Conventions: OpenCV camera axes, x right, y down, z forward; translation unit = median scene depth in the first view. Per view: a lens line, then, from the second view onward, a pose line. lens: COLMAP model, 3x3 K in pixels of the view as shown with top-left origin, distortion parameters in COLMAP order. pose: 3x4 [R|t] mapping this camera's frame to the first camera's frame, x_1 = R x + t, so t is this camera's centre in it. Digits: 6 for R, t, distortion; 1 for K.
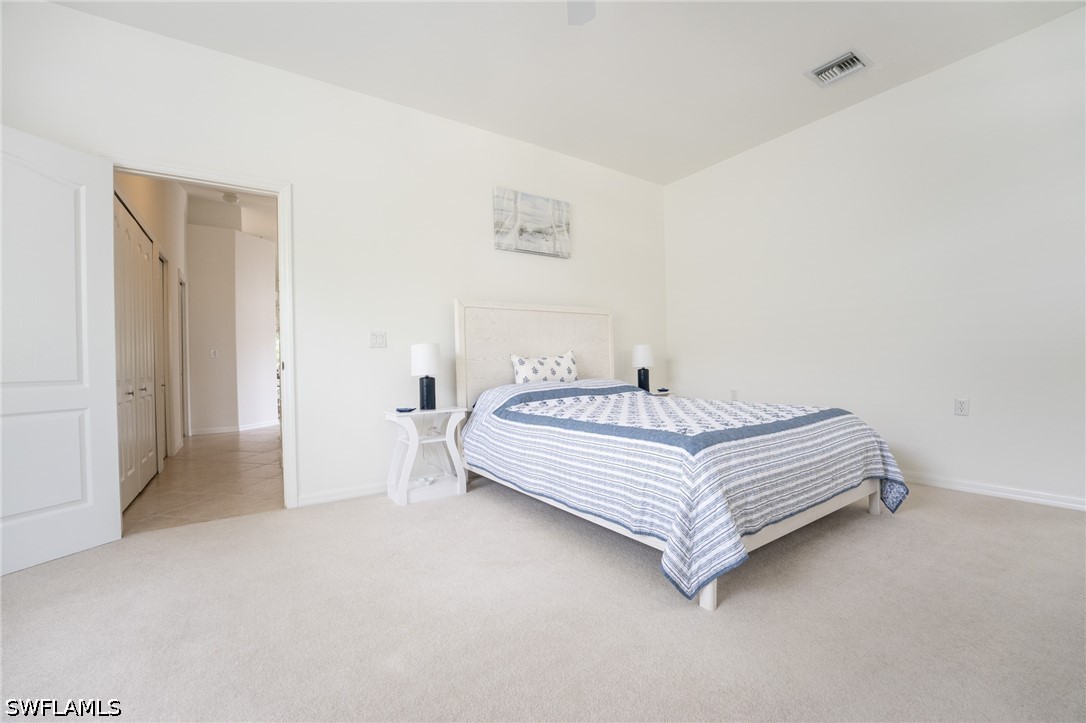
lens RADIAL K [[446.0, 0, 538.8], [0, 446.0, 360.9], [0, 0, 1]] dist [-0.023410, 0.002316]
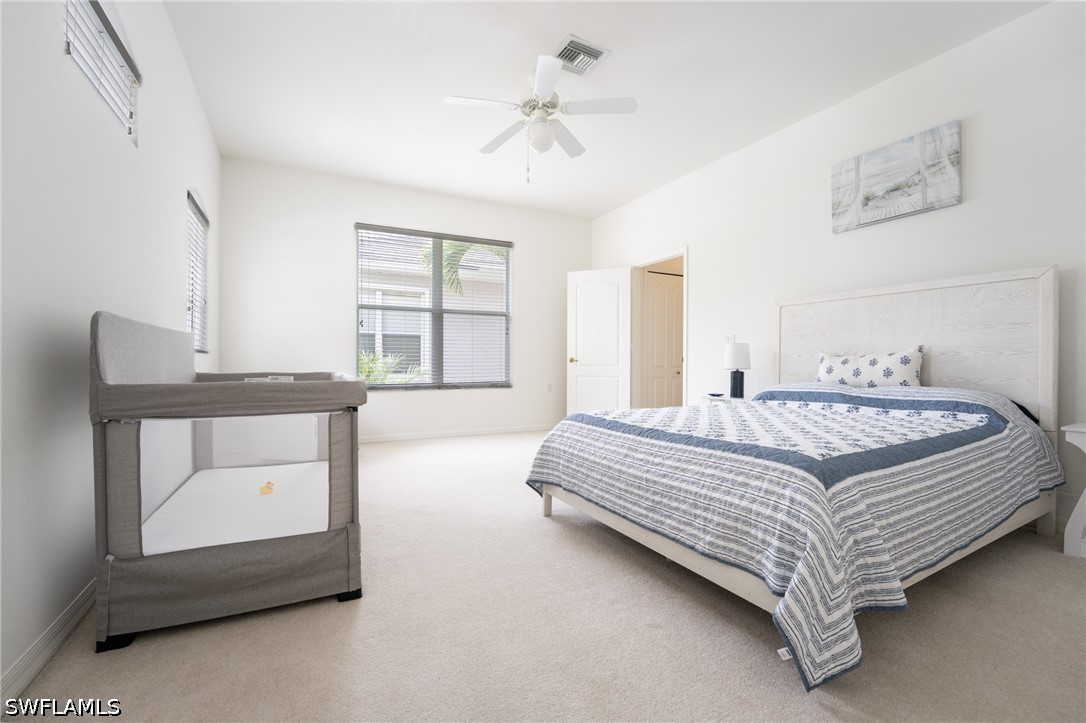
lens RADIAL K [[446.0, 0, 543.1], [0, 446.0, 361.5], [0, 0, 1]] dist [-0.023410, 0.002316]
pose [[-0.083435, 0.022847, -0.996251, 0.849213], [0.011691, 0.999691, 0.021947, -0.019014], [0.996445, -0.009816, -0.083676, 0.481627]]
